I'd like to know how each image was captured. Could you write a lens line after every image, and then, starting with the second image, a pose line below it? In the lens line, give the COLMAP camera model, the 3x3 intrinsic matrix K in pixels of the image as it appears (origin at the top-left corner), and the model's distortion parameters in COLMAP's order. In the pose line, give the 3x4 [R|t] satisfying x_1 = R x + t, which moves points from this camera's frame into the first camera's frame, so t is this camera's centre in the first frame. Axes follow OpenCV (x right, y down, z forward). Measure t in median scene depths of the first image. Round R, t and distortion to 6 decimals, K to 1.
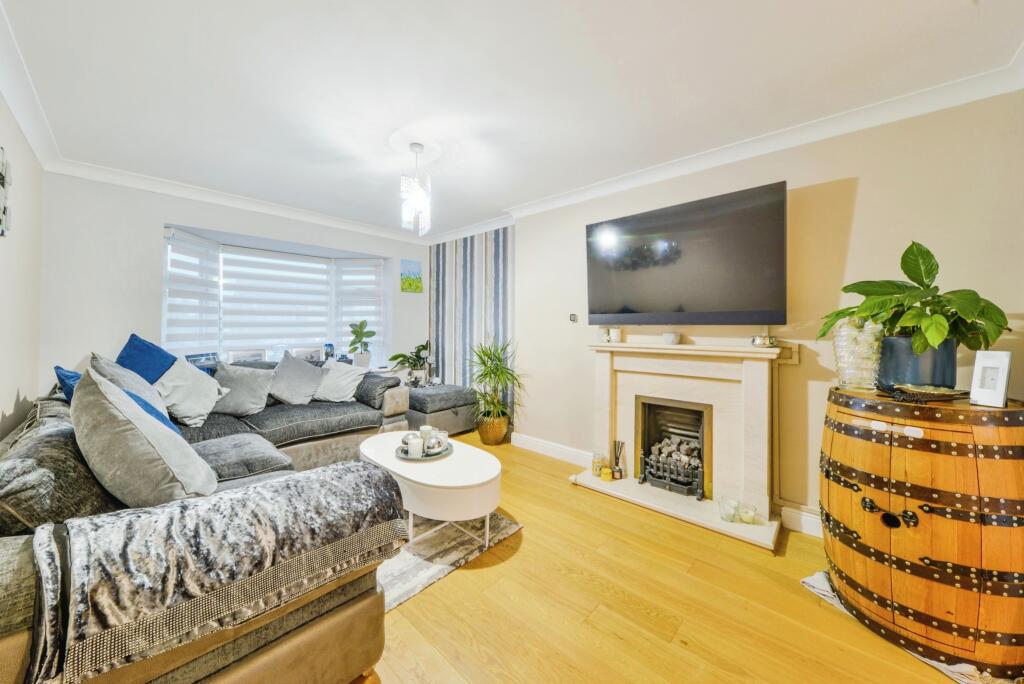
lens RADIAL K [[369.3, 0, 512.4], [0, 369.3, 320.8], [0, 0, 1]] dist [-0.000619, -0.000067]
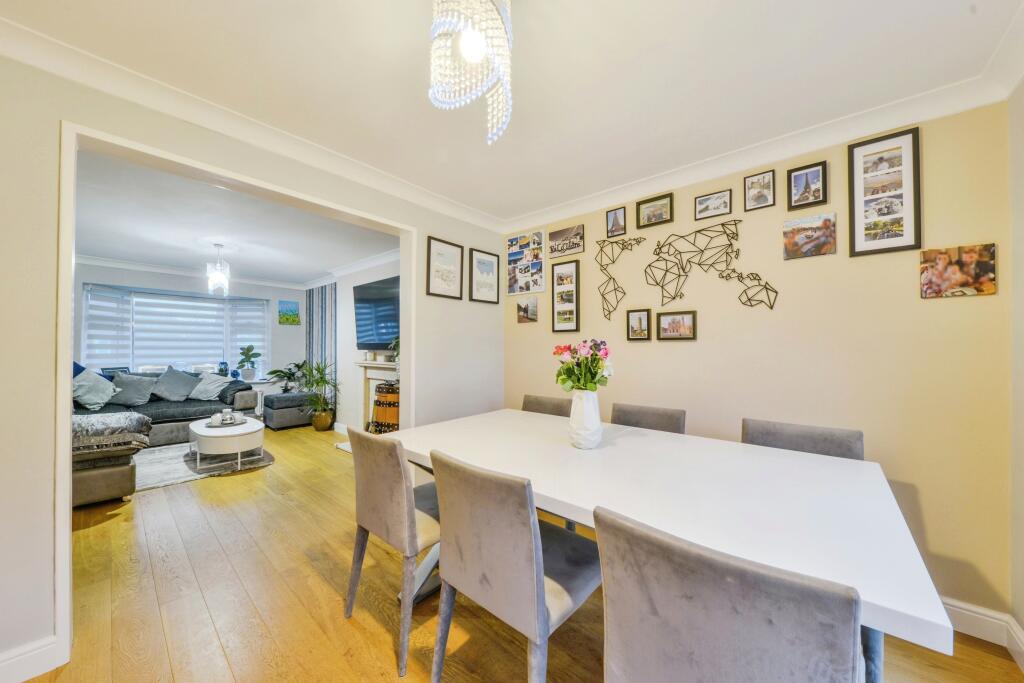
lens RADIAL K [[360.8, 0, 512.0], [0, 360.8, 341.5], [0, 0, 1]] dist [-0.000096, -0.000101]
pose [[0.999651, 0.007854, 0.025225, 0.732018], [-0.007623, 0.999928, -0.009233, -0.013163], [-0.025296, 0.009037, 0.999639, -0.494060]]
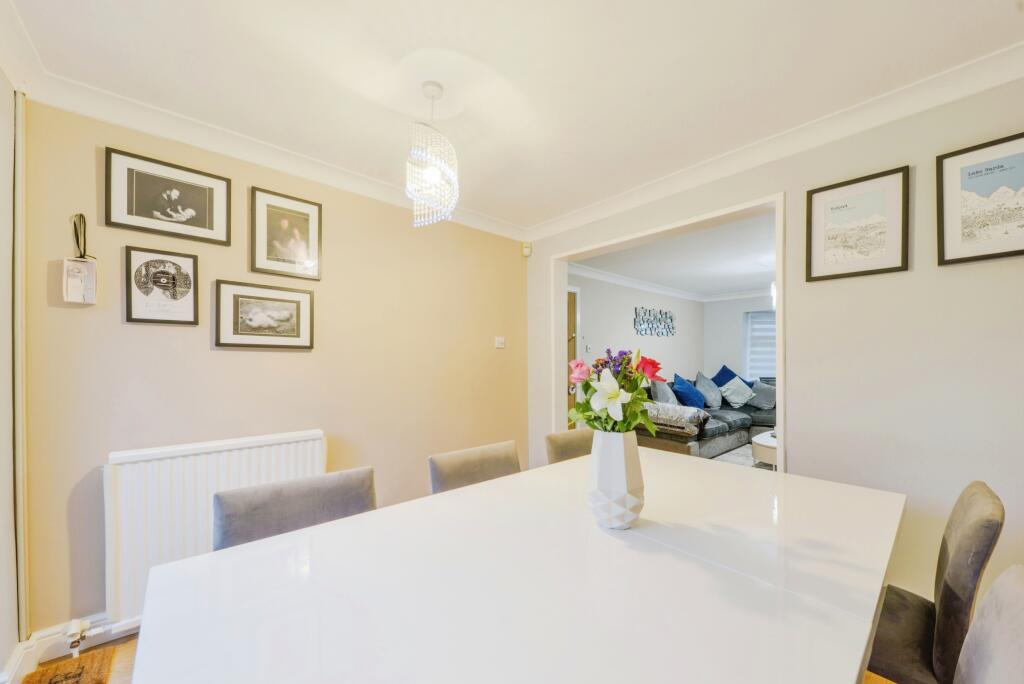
lens RADIAL K [[373.8, 0, 512.0], [0, 373.8, 342.0], [0, 0, 1]] dist [-0.000248, -0.000030]
pose [[-0.104966, -0.041590, -0.993606, 1.146294], [0.008803, 0.999047, -0.042747, -0.016133], [0.994437, -0.013234, -0.104500, -0.053997]]
